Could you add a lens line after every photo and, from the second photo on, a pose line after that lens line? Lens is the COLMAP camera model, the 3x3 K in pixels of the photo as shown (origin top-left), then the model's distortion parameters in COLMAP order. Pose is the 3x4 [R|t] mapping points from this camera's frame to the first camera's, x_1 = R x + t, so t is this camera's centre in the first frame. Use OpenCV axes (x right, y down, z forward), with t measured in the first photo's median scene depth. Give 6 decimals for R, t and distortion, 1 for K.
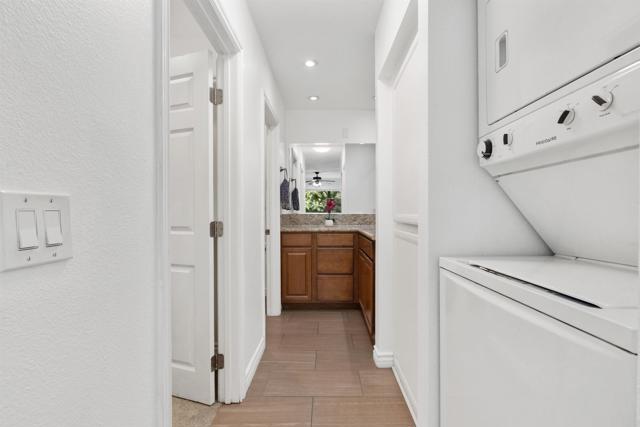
lens RADIAL K [[299.6, 0, 320.0], [0, 299.6, 213.5], [0, 0, 1]] dist [-0.001591, -0.000090]
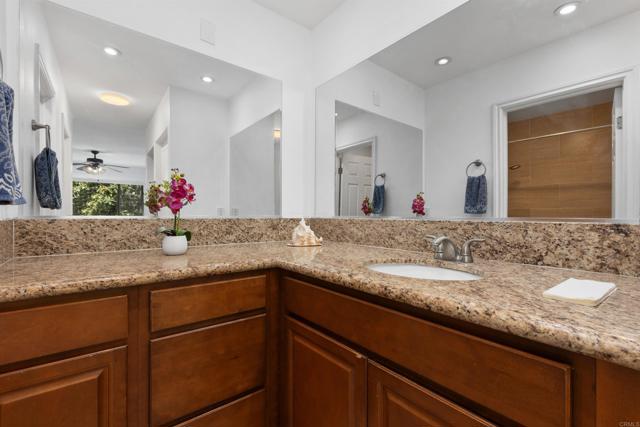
lens RADIAL K [[283.3, 0, 322.6], [0, 283.3, 213.9], [0, 0, 1]] dist [0.001118, 0.000404]
pose [[0.772006, 0.008264, 0.635562, -0.055917], [-0.003790, 0.999958, -0.008398, -0.002942], [-0.635604, 0.004074, 0.772004, 0.690616]]
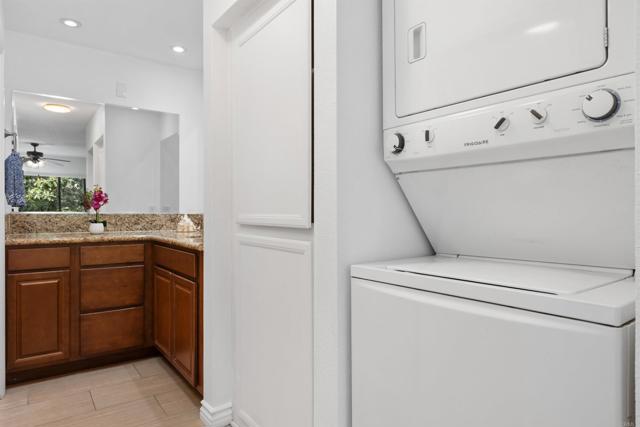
lens RADIAL K [[401.4, 0, 321.8], [0, 401.4, 209.3], [0, 0, 1]] dist [0.004477, -0.000621]
pose [[0.796691, 0.008629, 0.604326, -0.114494], [-0.002480, 0.999936, -0.011008, 0.000533], [-0.604382, 0.007271, 0.796661, 0.049190]]
